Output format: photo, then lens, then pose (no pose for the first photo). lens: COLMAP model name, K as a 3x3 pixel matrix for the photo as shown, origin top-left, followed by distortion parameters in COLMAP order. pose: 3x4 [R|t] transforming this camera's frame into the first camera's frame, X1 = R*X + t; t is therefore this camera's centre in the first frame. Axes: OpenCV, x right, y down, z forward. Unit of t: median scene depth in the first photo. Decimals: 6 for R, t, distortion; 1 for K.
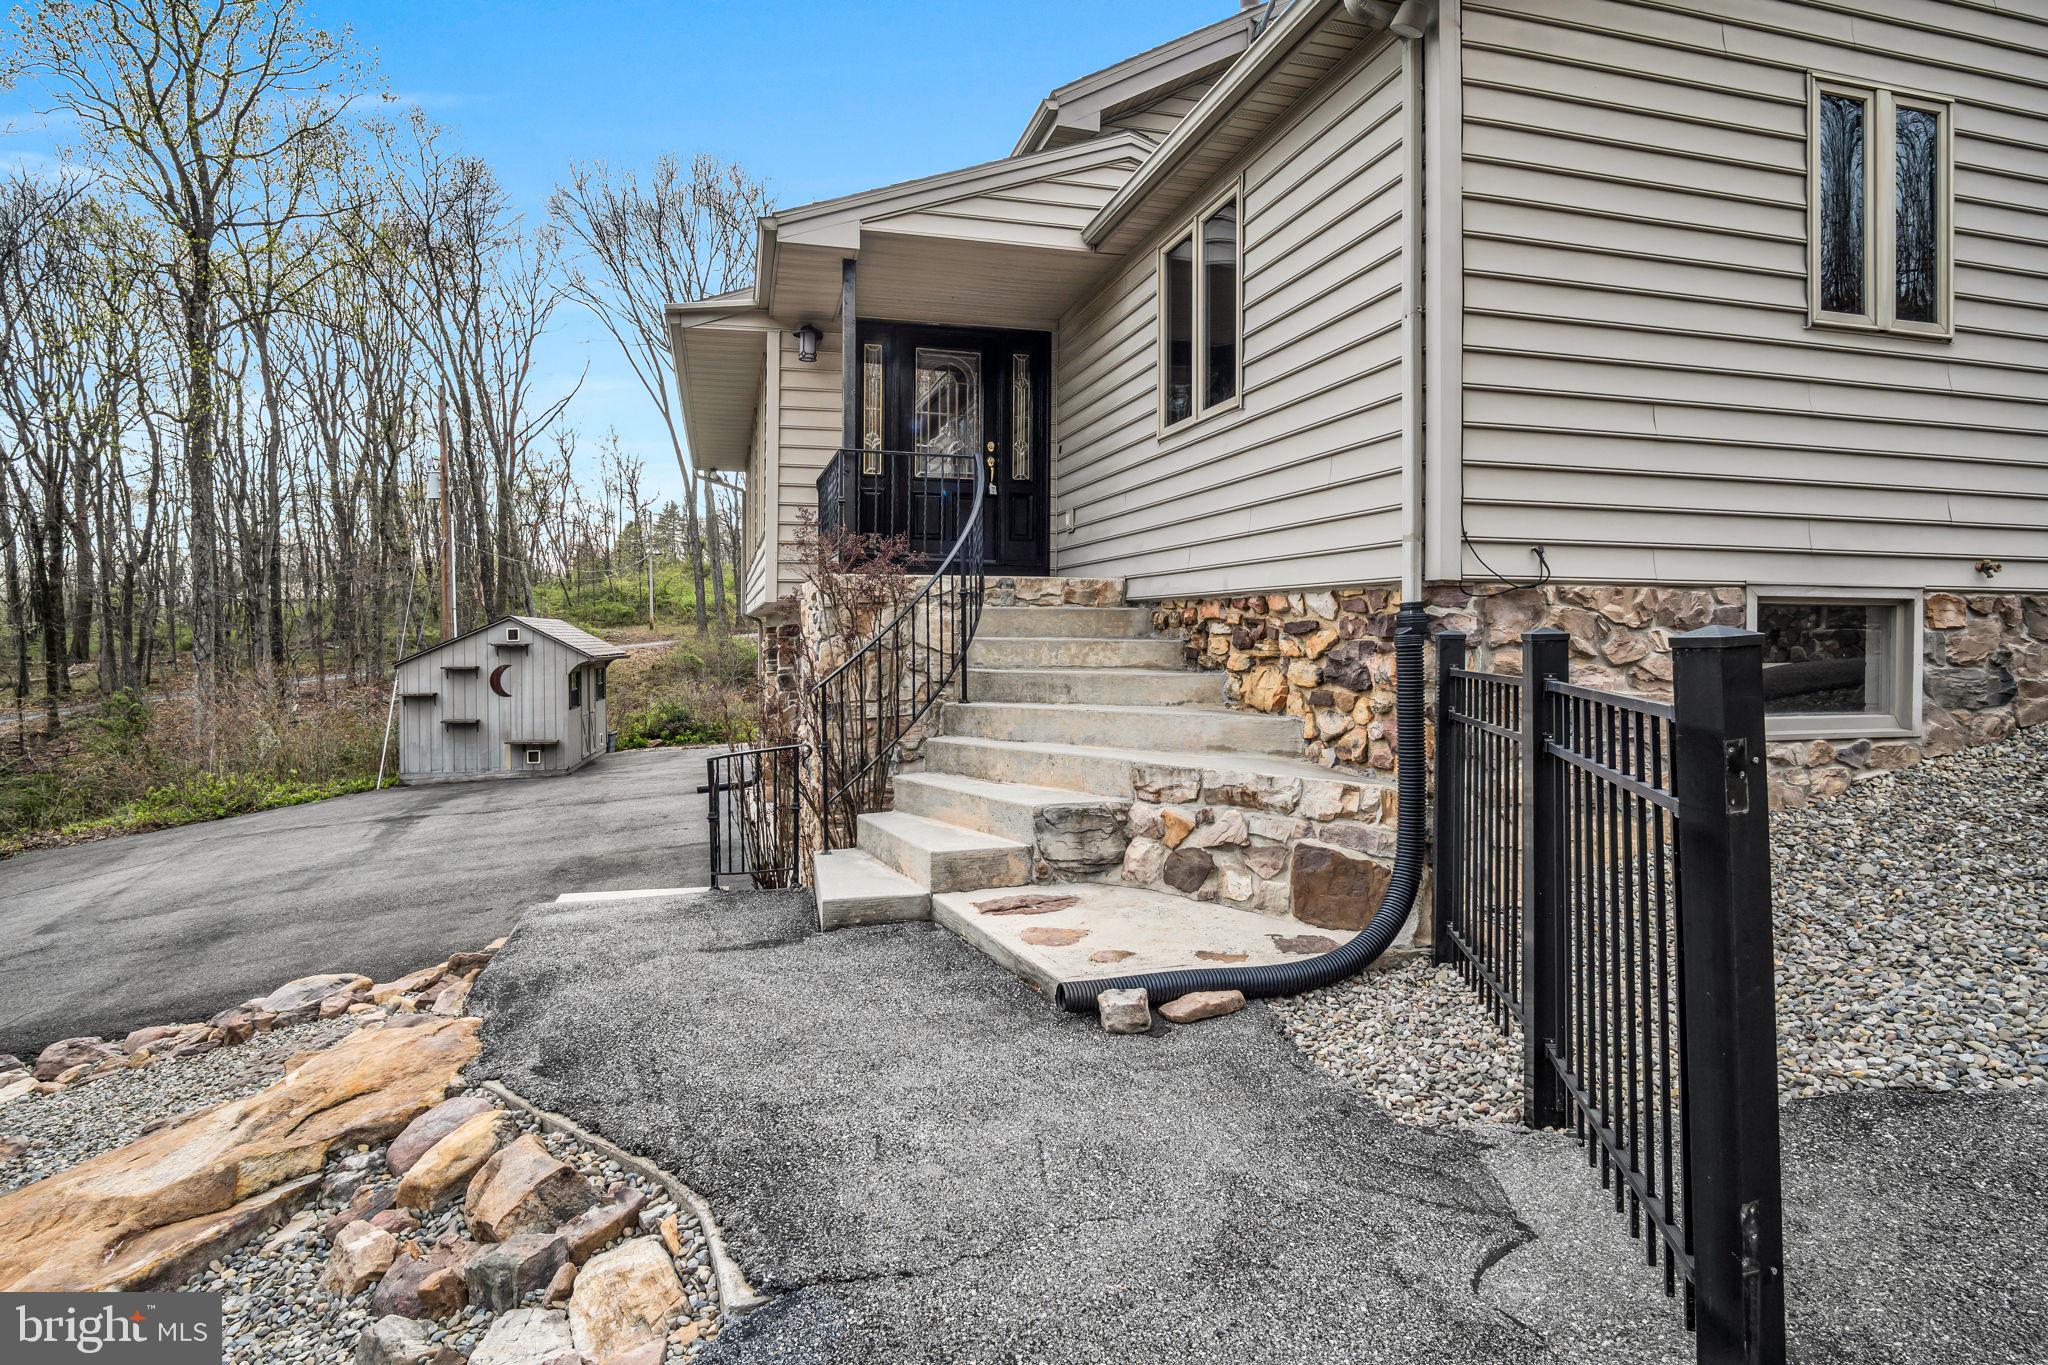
lens RADIAL K [[1100.6, 0, 1012.4], [0, 1100.6, 666.8], [0, 0, 1]] dist [-0.023491, 0.001430]
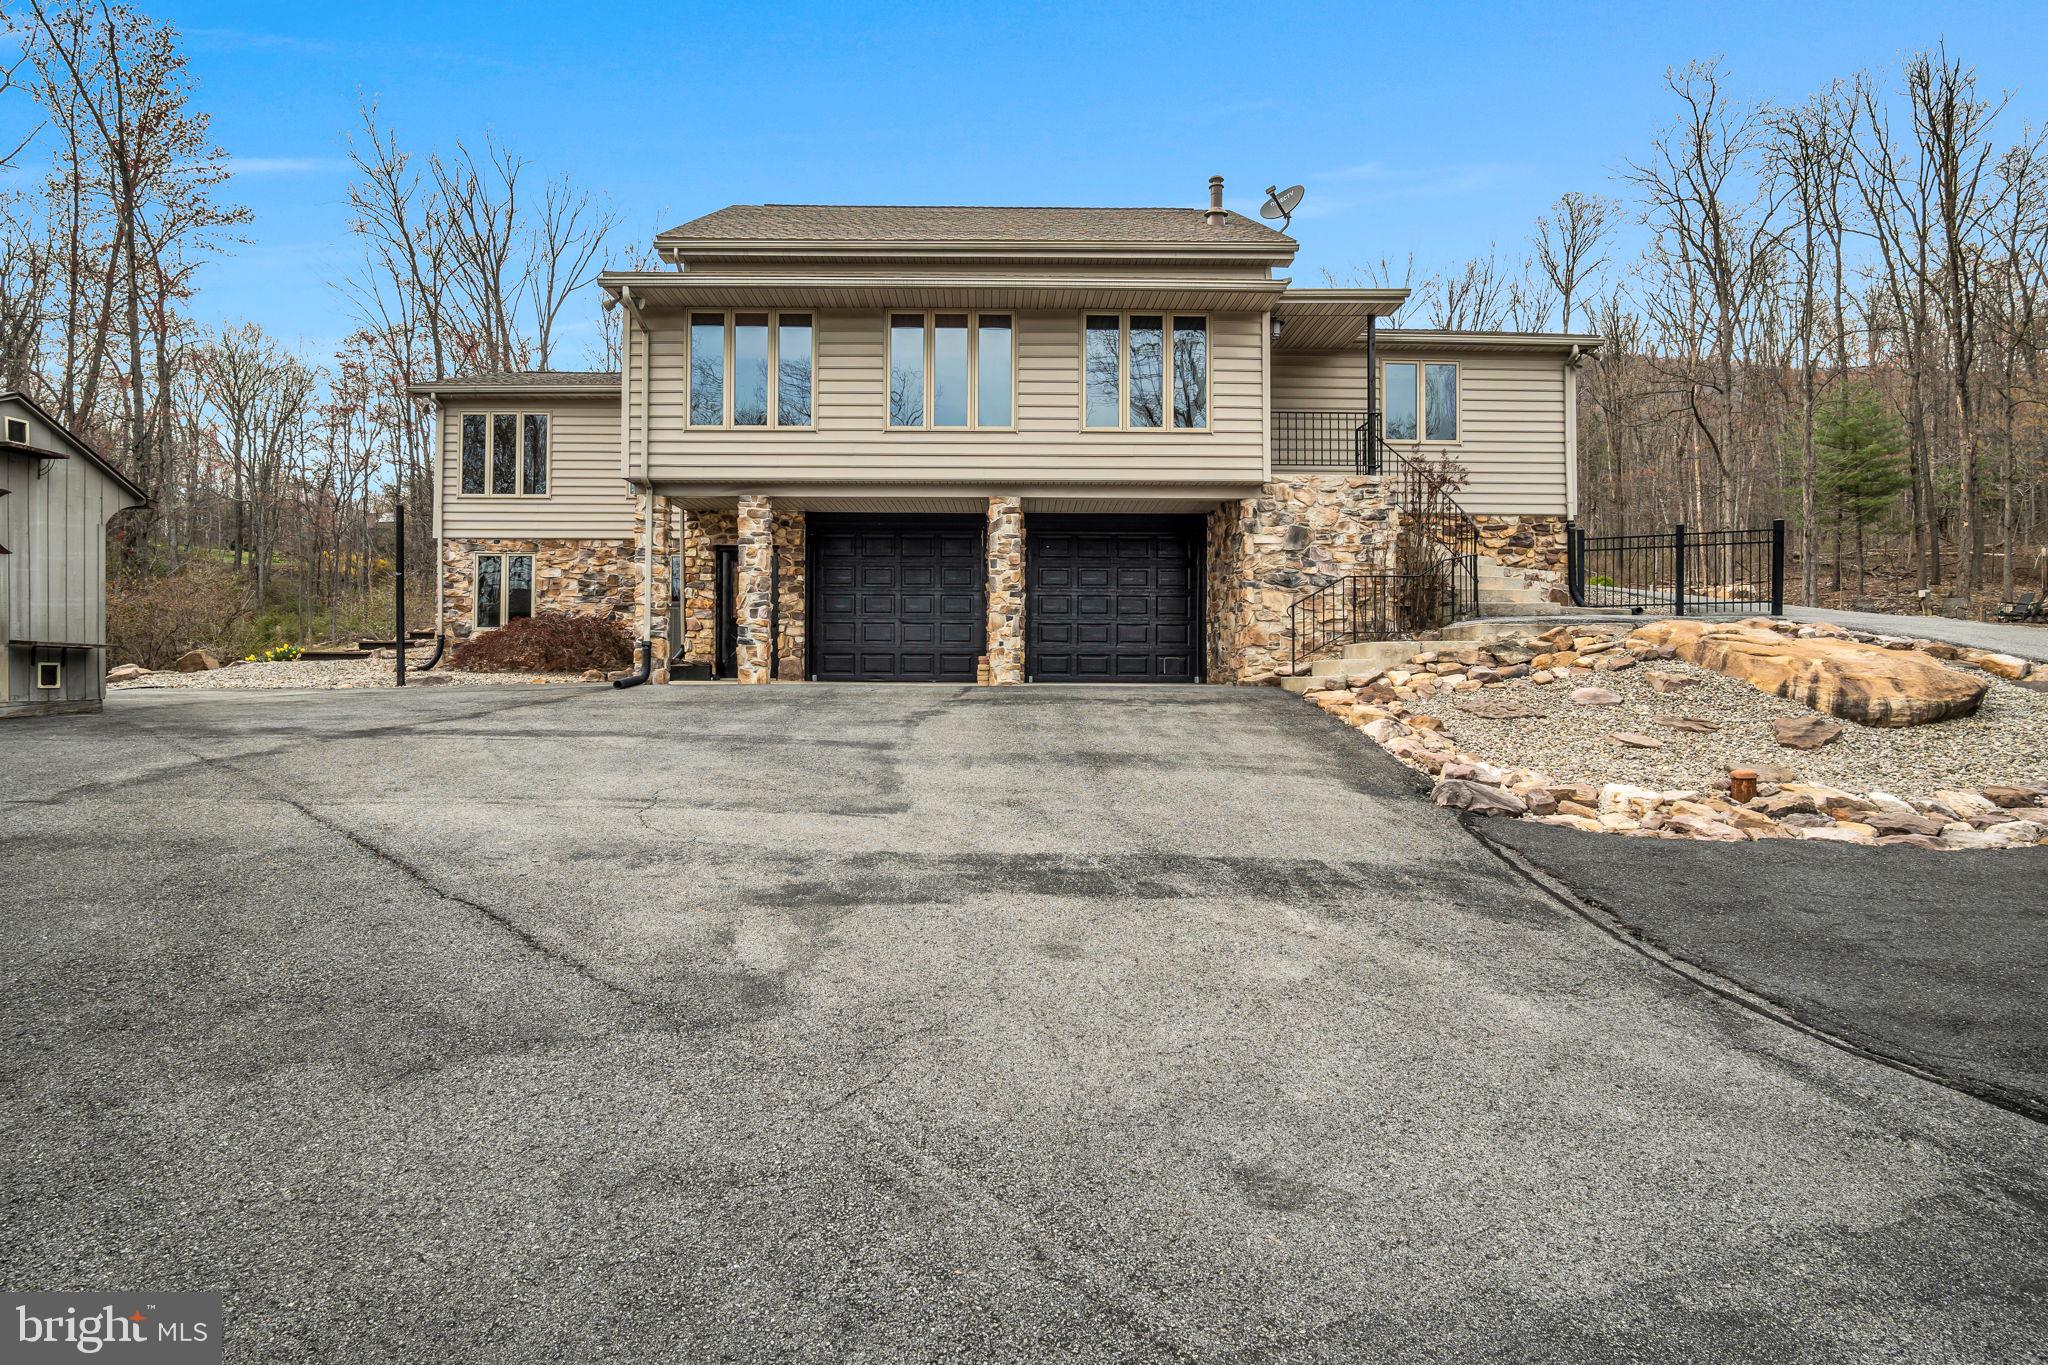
lens RADIAL K [[1100.6, 0, 1012.4], [0, 1100.6, 666.8], [0, 0, 1]] dist [-0.023491, 0.001430]
pose [[0.252890, 0.003070, 0.967490, -0.818081], [0.023551, 0.999679, -0.009328, 0.094464], [-0.967208, 0.025144, 0.252736, 0.430779]]
